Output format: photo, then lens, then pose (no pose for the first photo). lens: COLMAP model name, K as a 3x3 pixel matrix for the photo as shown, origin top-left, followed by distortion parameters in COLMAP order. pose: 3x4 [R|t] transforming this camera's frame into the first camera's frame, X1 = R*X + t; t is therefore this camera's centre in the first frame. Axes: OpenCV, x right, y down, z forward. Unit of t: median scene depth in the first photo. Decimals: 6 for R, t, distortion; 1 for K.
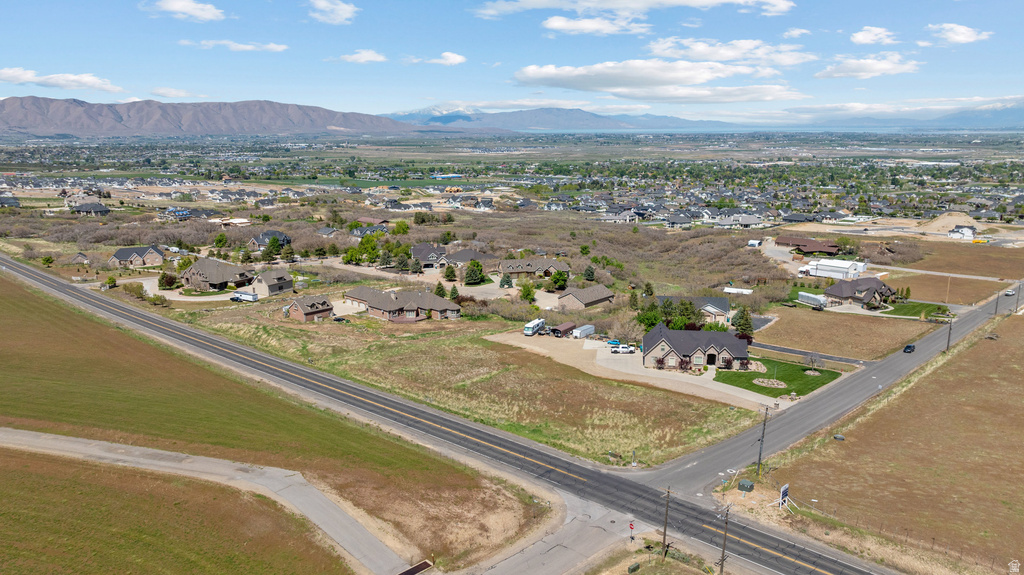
lens RADIAL K [[719.6, 0, 514.0], [0, 719.6, 283.6], [0, 0, 1]] dist [-0.018530, 0.005014]
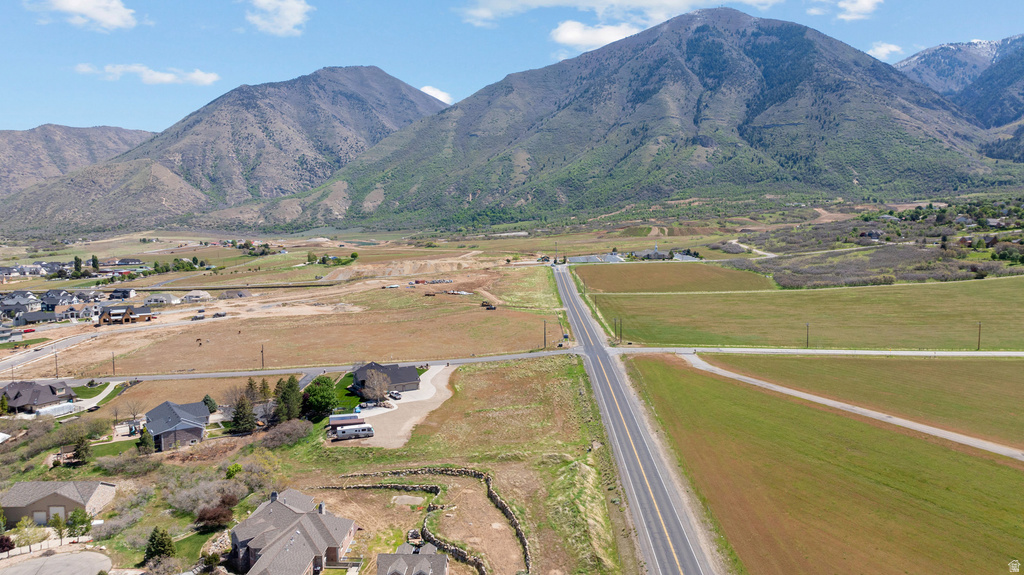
lens RADIAL K [[721.5, 0, 513.8], [0, 721.5, 284.9], [0, 0, 1]] dist [-0.036466, 0.038304]
pose [[-0.673939, -0.062459, 0.736142, -1.076663], [0.163026, 0.959284, 0.230642, -0.417384], [-0.720575, 0.275449, -0.636317, 1.893379]]
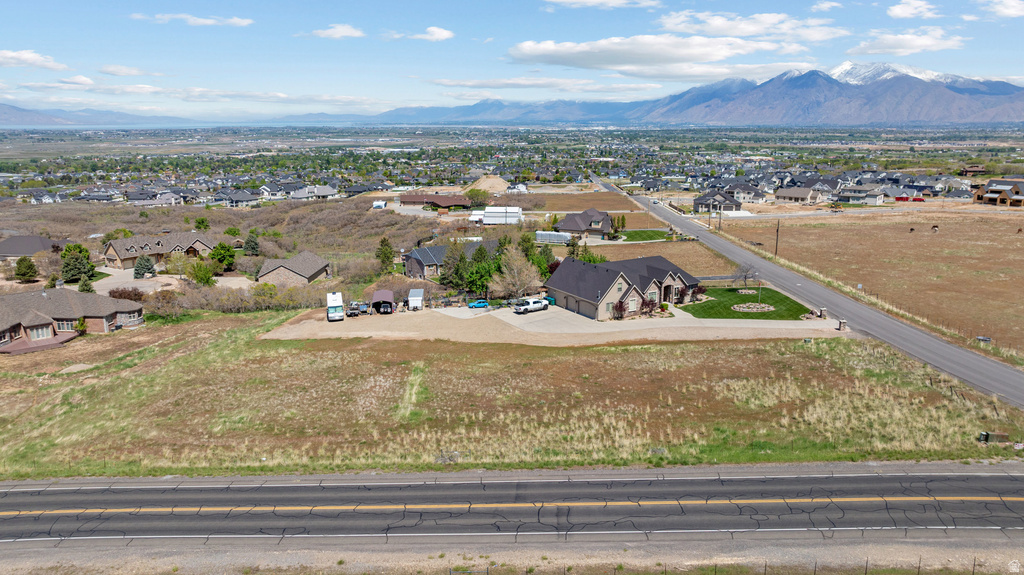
lens RADIAL K [[721.5, 0, 513.8], [0, 721.5, 284.9], [0, 0, 1]] dist [-0.036466, 0.038304]
pose [[0.762501, -0.141839, 0.631249, -0.316168], [0.137286, 0.988926, 0.056376, 0.039951], [-0.632254, 0.043675, 0.773529, 0.598487]]
